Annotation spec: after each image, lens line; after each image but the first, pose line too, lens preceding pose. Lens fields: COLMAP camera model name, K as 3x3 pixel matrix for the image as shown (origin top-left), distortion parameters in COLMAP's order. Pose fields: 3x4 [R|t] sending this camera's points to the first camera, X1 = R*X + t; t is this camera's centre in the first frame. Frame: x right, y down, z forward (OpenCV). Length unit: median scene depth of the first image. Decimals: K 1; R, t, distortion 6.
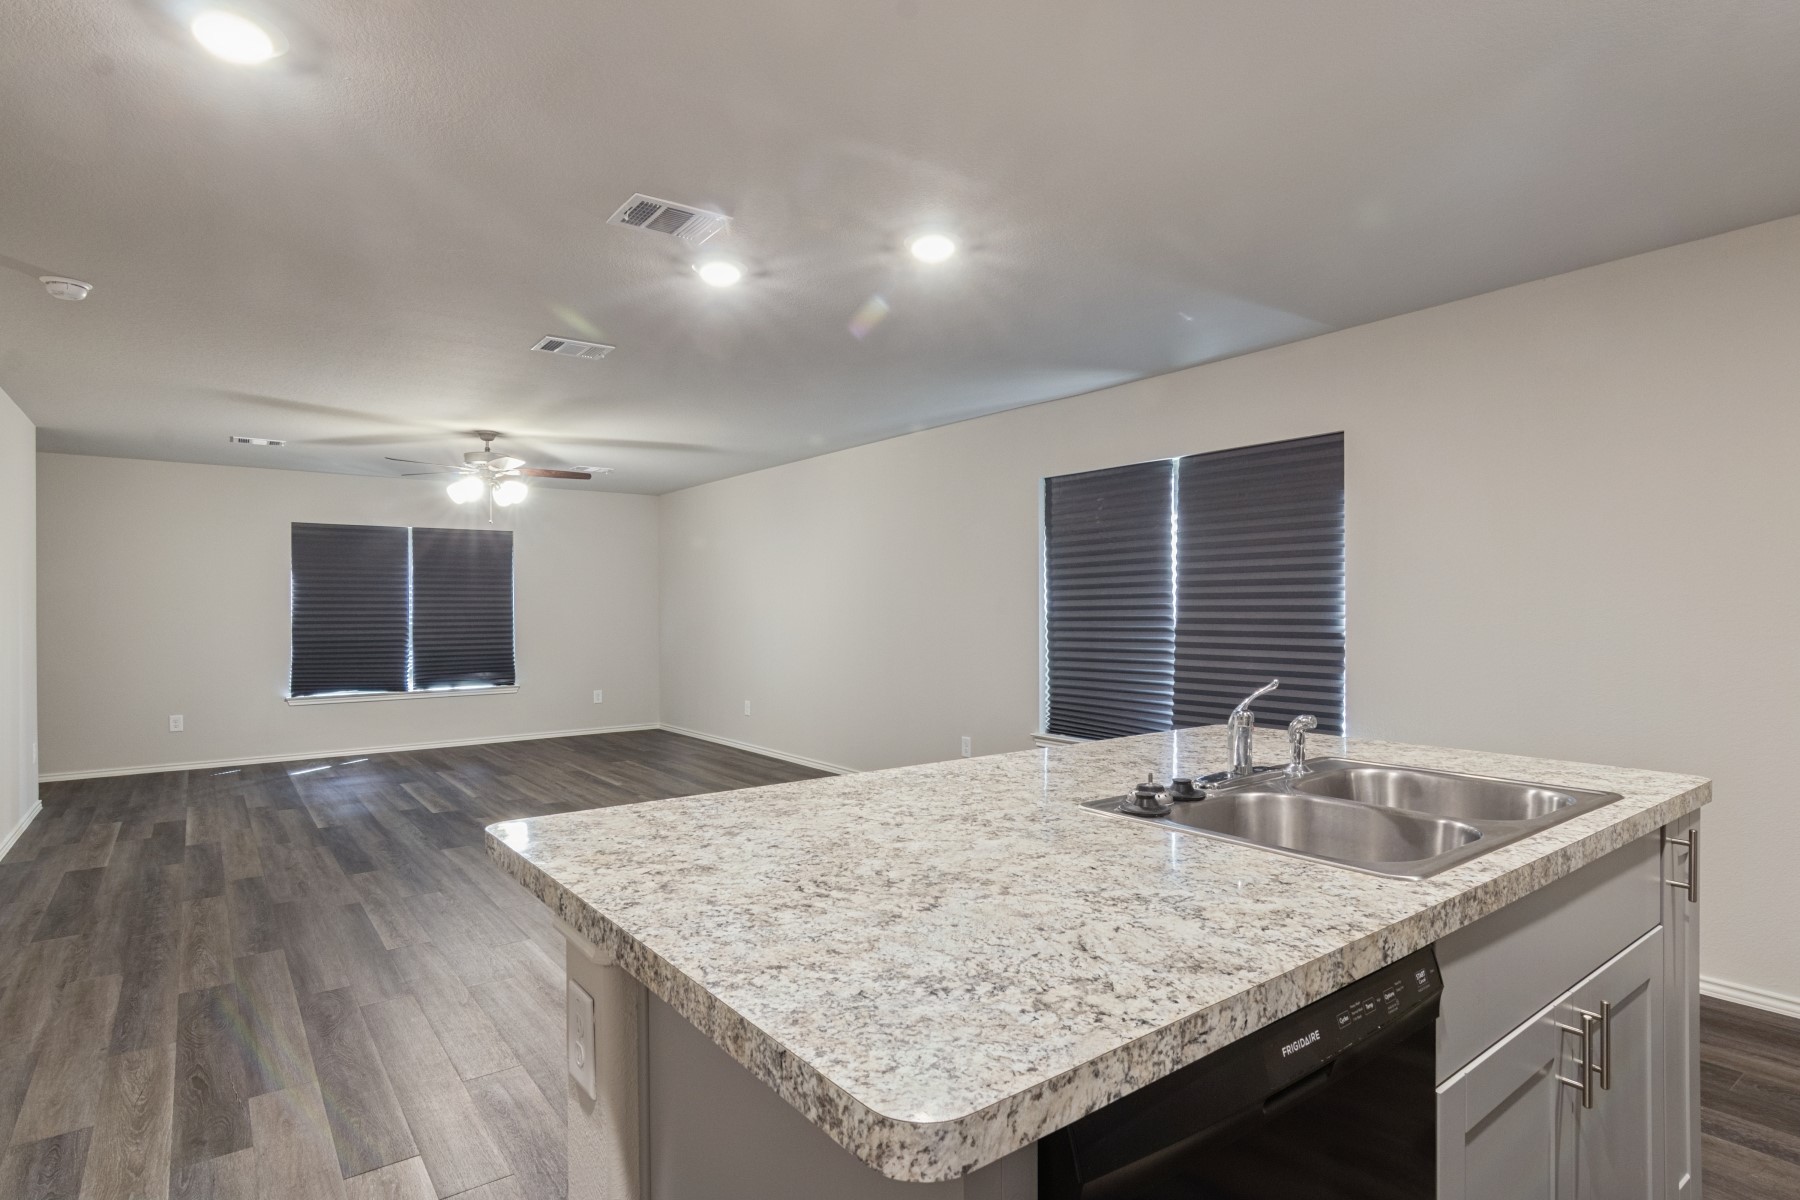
lens RADIAL K [[925.0, 0, 907.1], [0, 925.0, 615.4], [0, 0, 1]] dist [-0.004283, -0.000571]
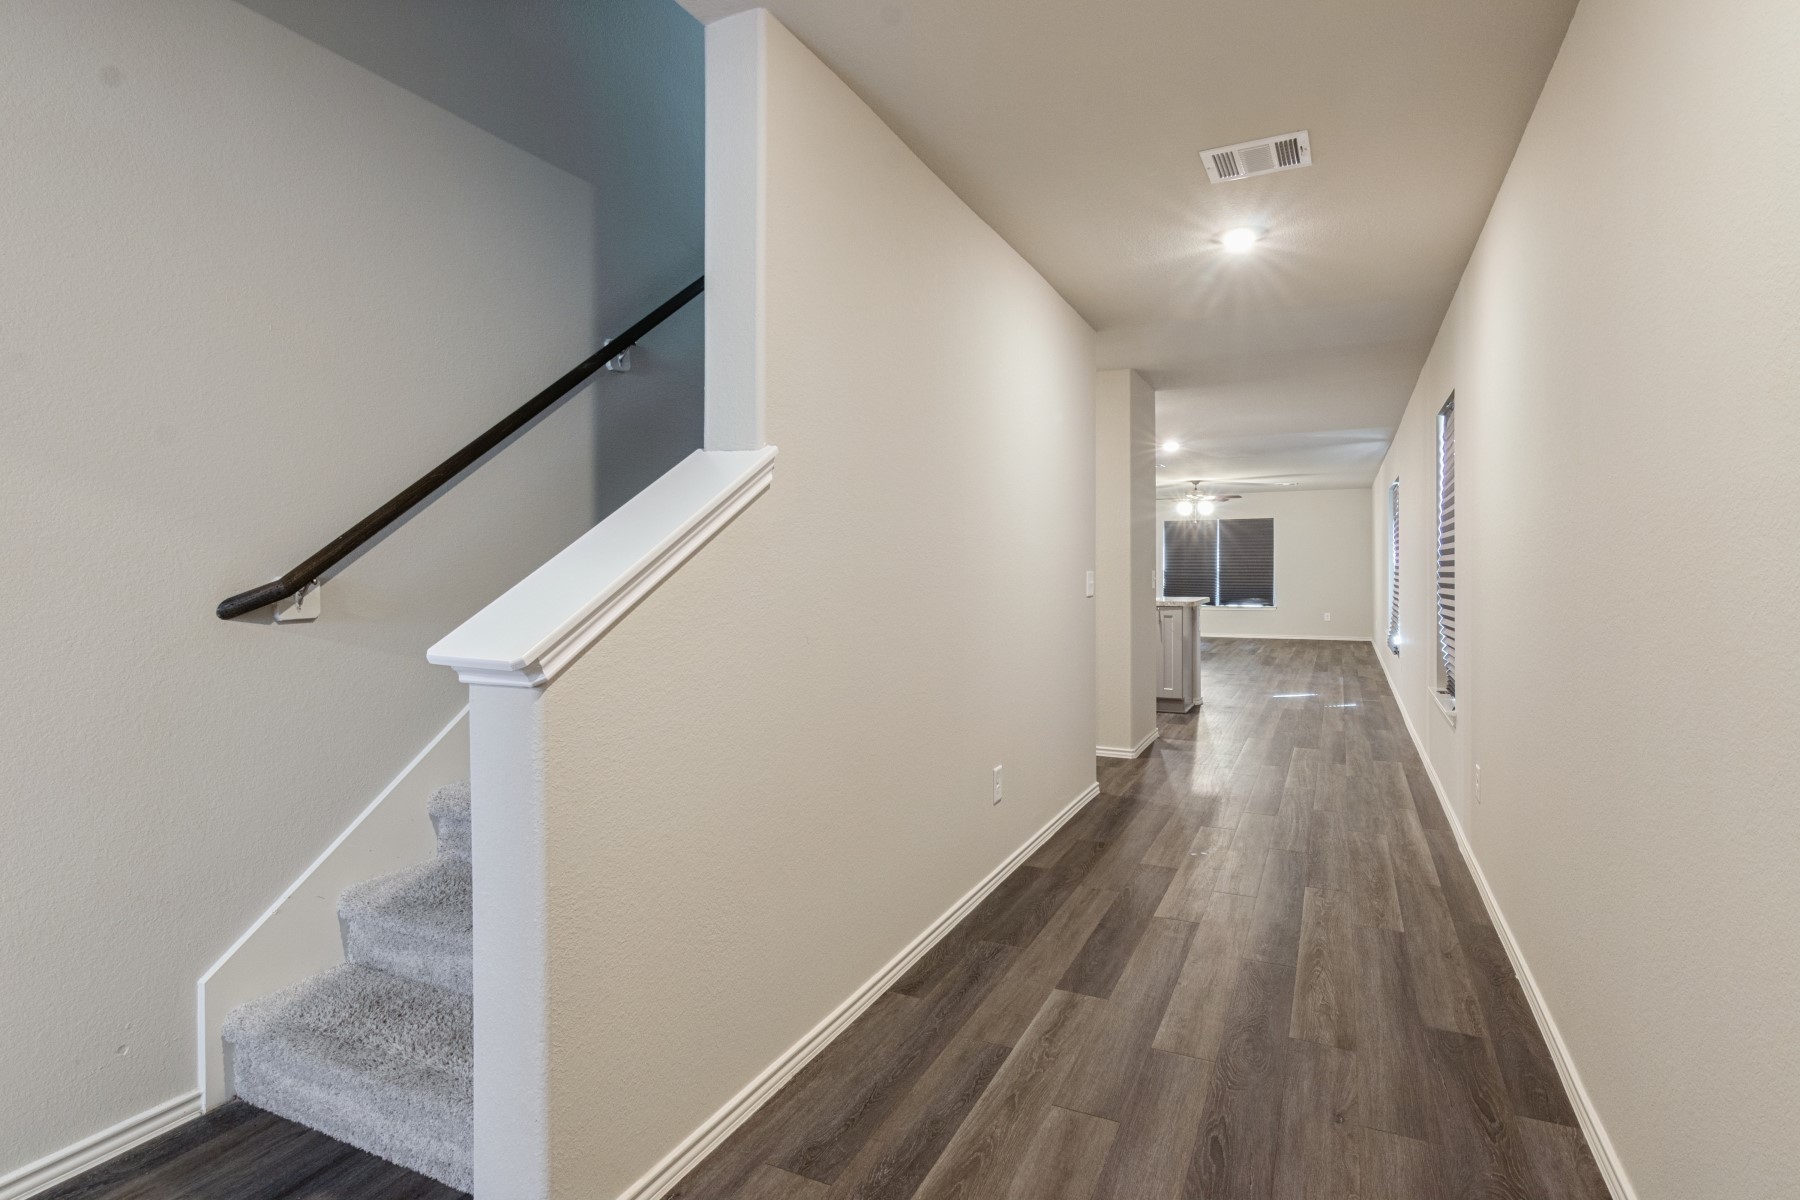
lens RADIAL K [[925.0, 0, 894.7], [0, 925.0, 564.3], [0, 0, 1]] dist [-0.004283, -0.000571]
pose [[0.446131, -0.000300, -0.894967, 1.452037], [-0.006395, 0.999973, -0.003523, 0.012159], [0.894945, 0.007295, 0.446118, -0.744378]]
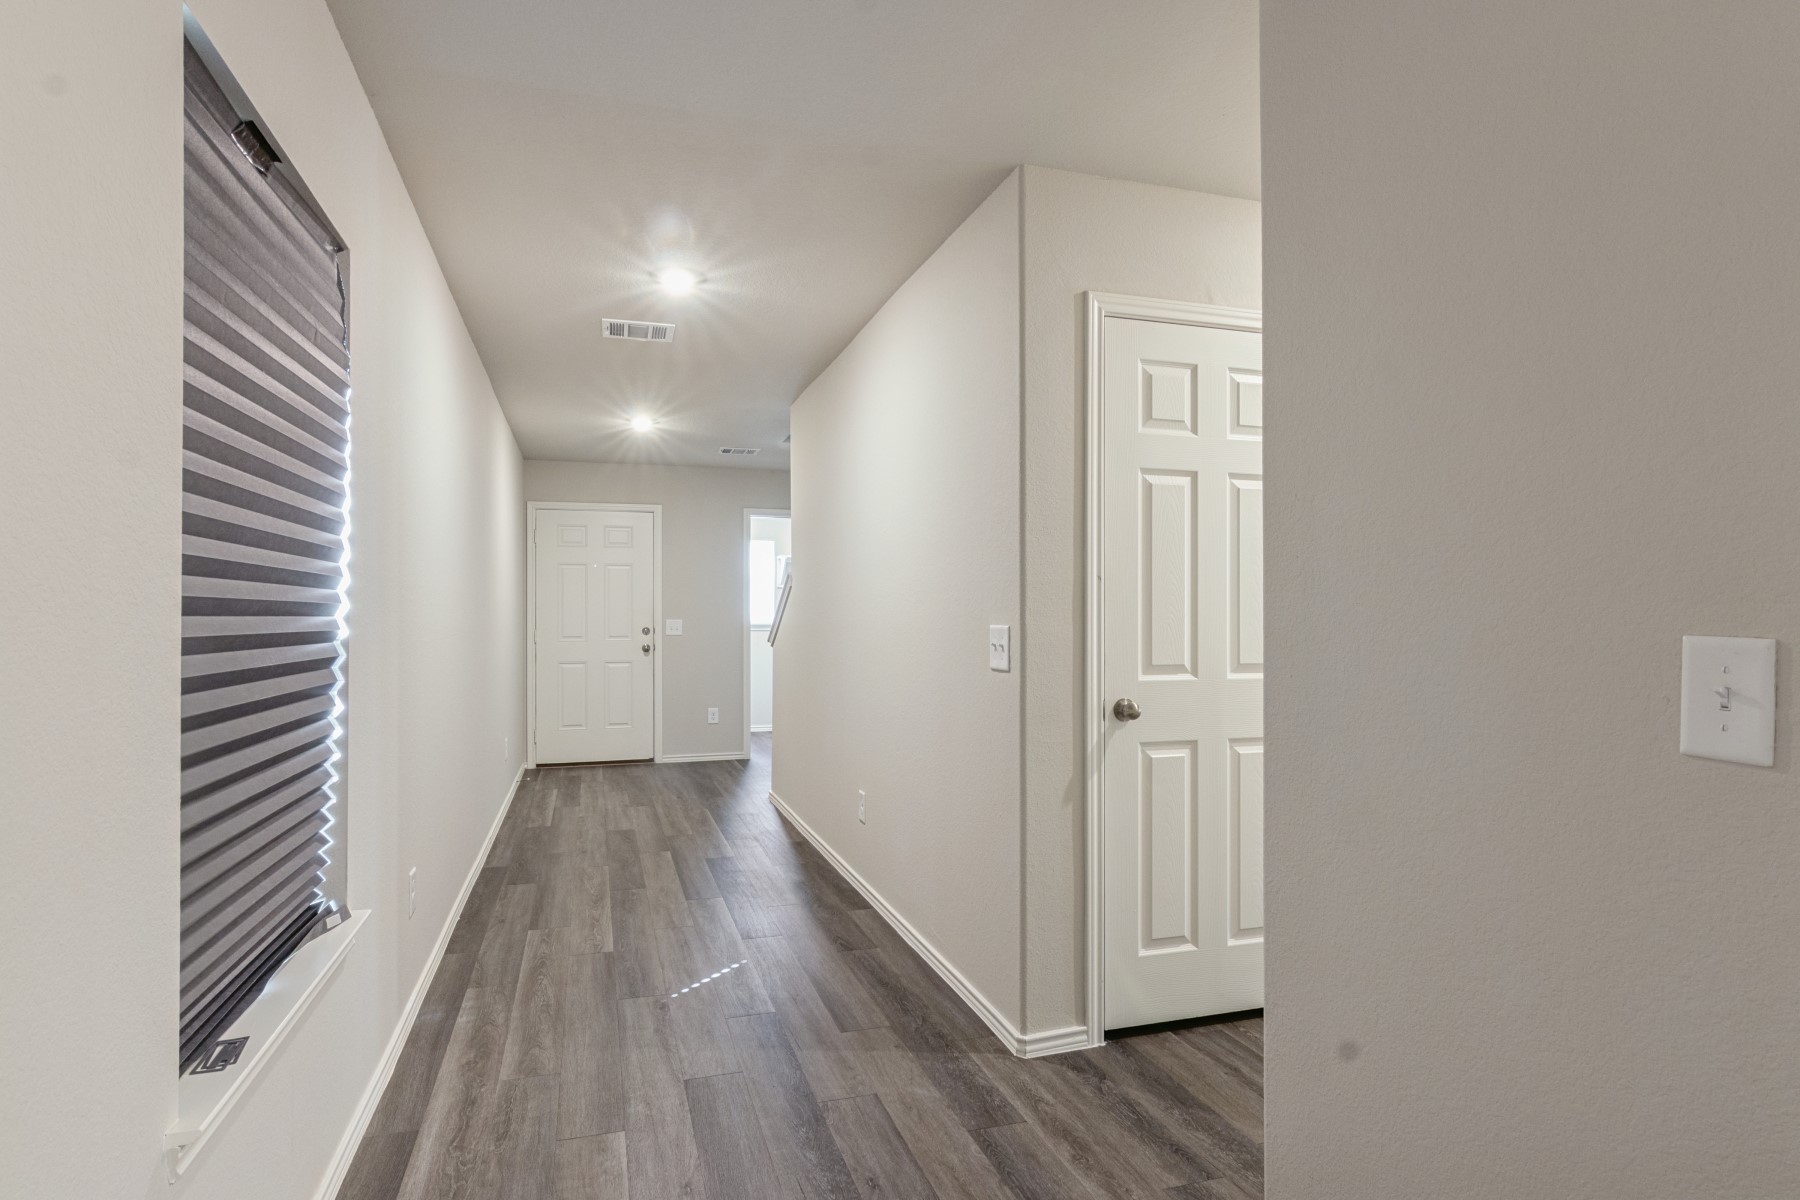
lens RADIAL K [[925.0, 0, 859.3], [0, 925.0, 604.5], [0, 0, 1]] dist [-0.004283, -0.000571]
pose [[-0.929145, 0.010850, 0.369557, 0.548433], [0.007220, 0.999911, -0.011204, 0.009248], [-0.369646, -0.007742, -0.929140, 0.406613]]
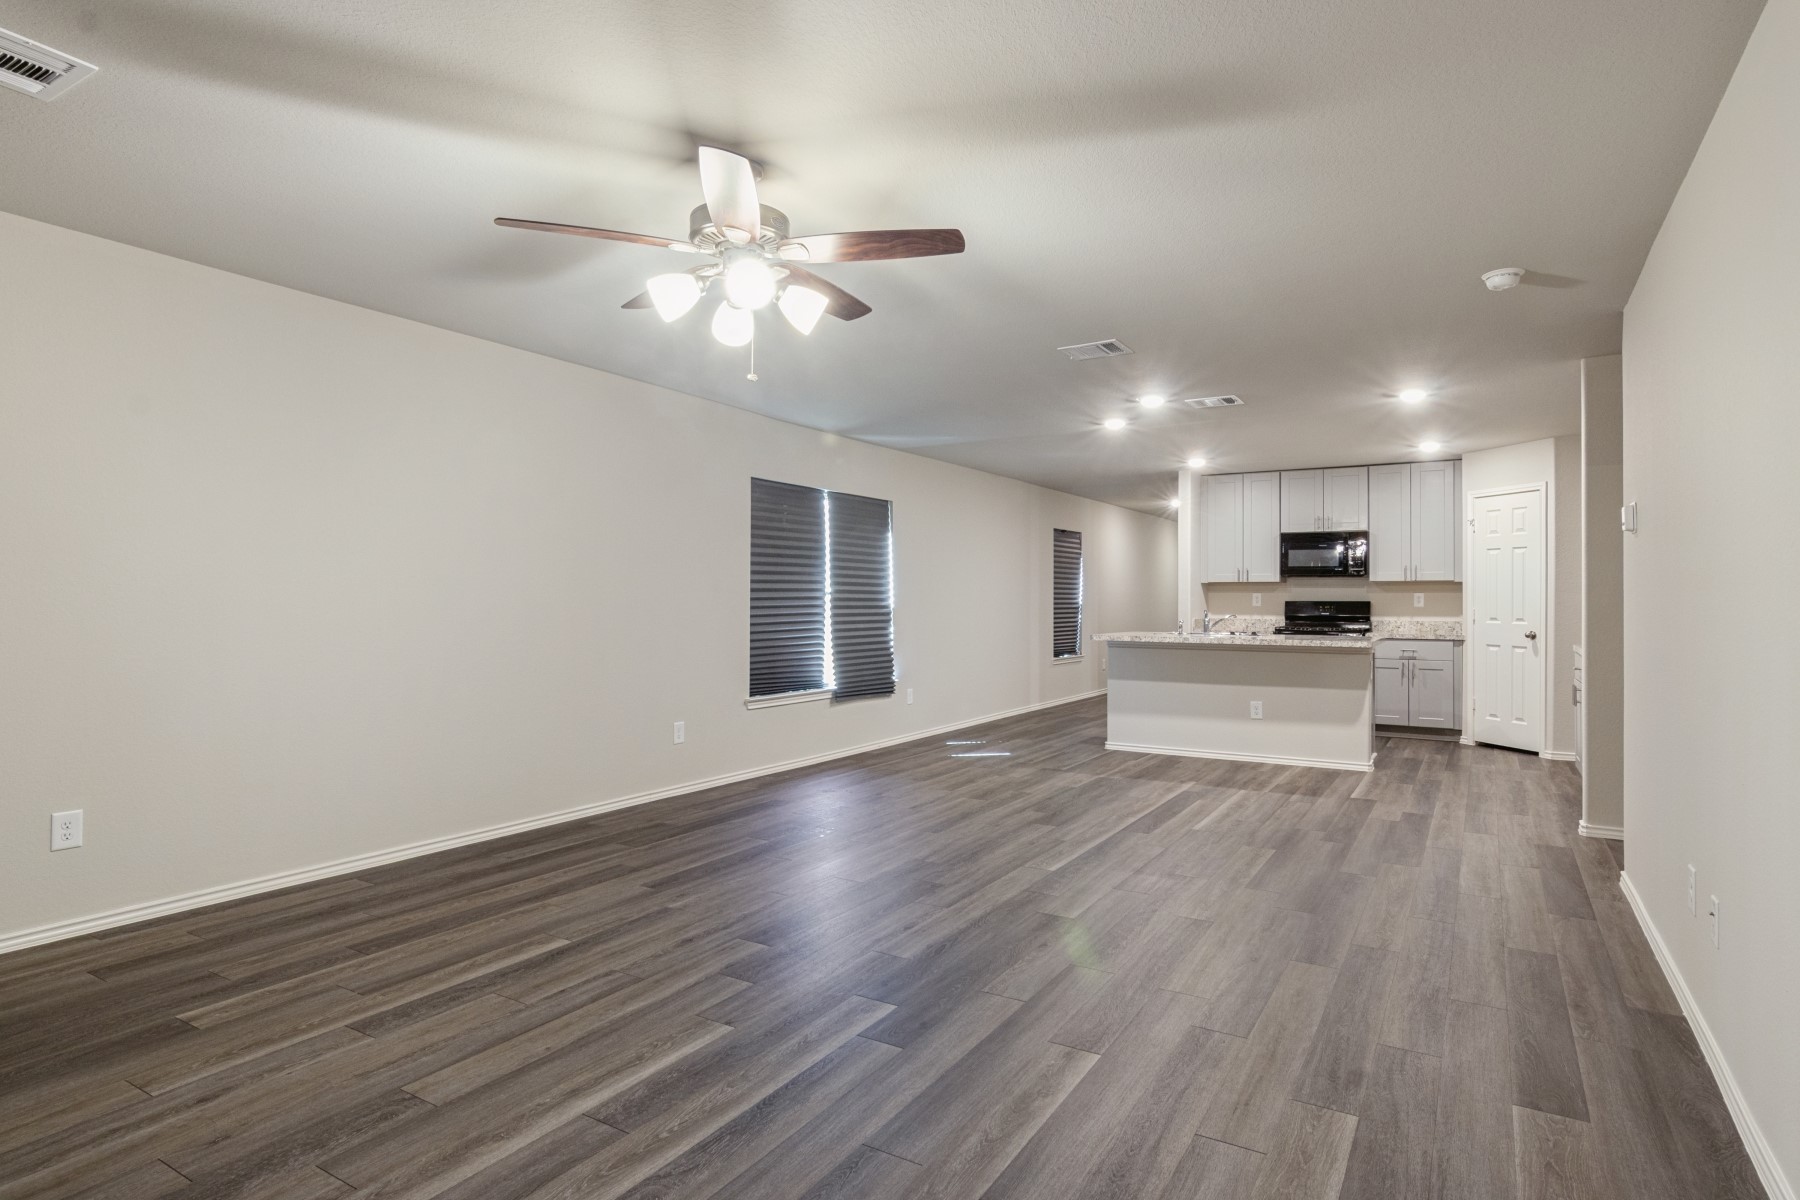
lens RADIAL K [[962.4, 0, 901.4], [0, 962.4, 596.2], [0, 0, 1]] dist [-0.001878, -0.000593]
pose [[-0.360986, 0.004843, 0.932559, -1.128408], [0.003086, 0.999987, -0.003999, 0.007367], [-0.932566, 0.001435, -0.360996, 1.364890]]
